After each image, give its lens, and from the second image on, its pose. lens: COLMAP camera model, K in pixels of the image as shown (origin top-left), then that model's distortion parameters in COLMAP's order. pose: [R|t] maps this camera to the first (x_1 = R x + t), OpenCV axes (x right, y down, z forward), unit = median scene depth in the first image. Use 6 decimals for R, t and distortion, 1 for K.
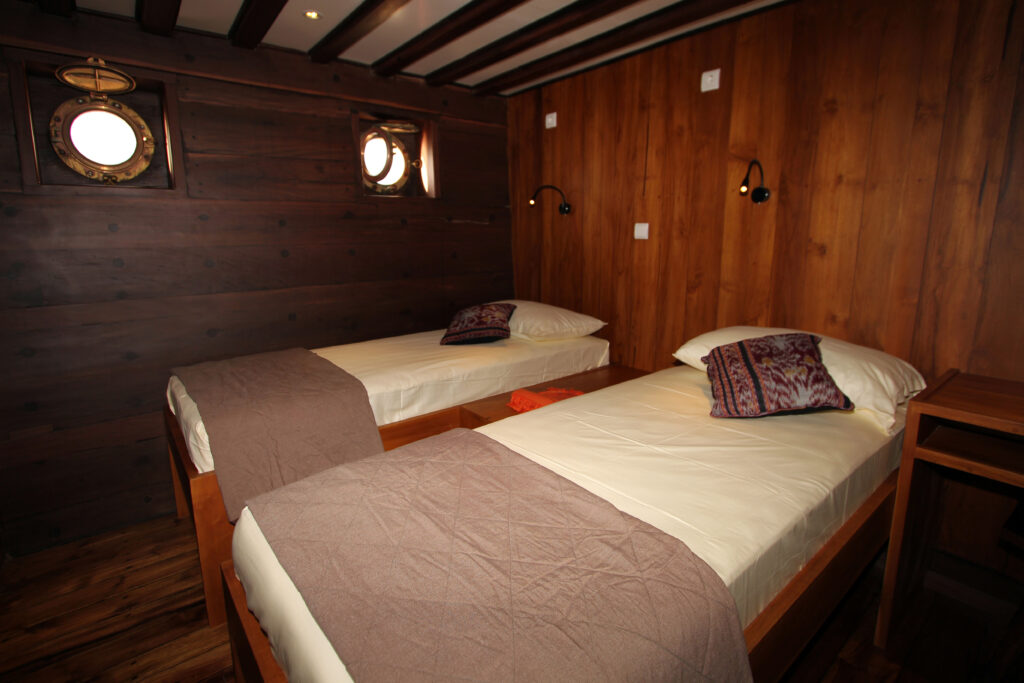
lens RADIAL K [[491.8, 0, 507.0], [0, 491.8, 316.5], [0, 0, 1]] dist [-0.008244, -0.000331]
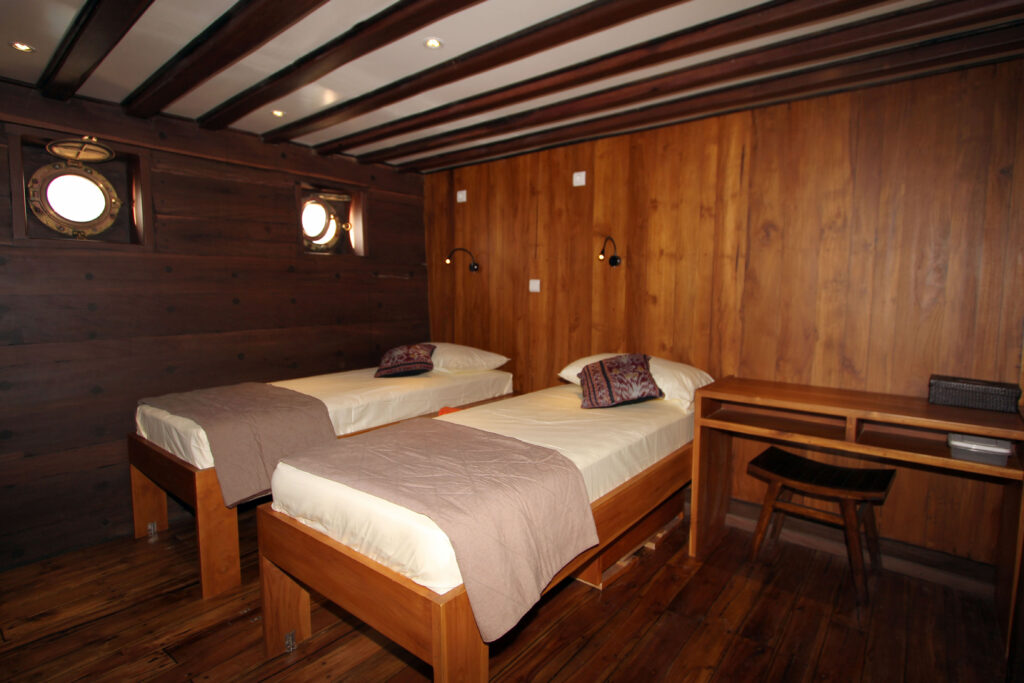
lens RADIAL K [[523.5, 0, 512.0], [0, 523.5, 341.5], [0, 0, 1]] dist [-0.002855, -0.000334]
pose [[0.977566, -0.010150, 0.210386, -0.088204], [0.024603, 0.997503, -0.066195, 0.072365], [-0.209189, 0.069886, 0.975375, -0.373355]]
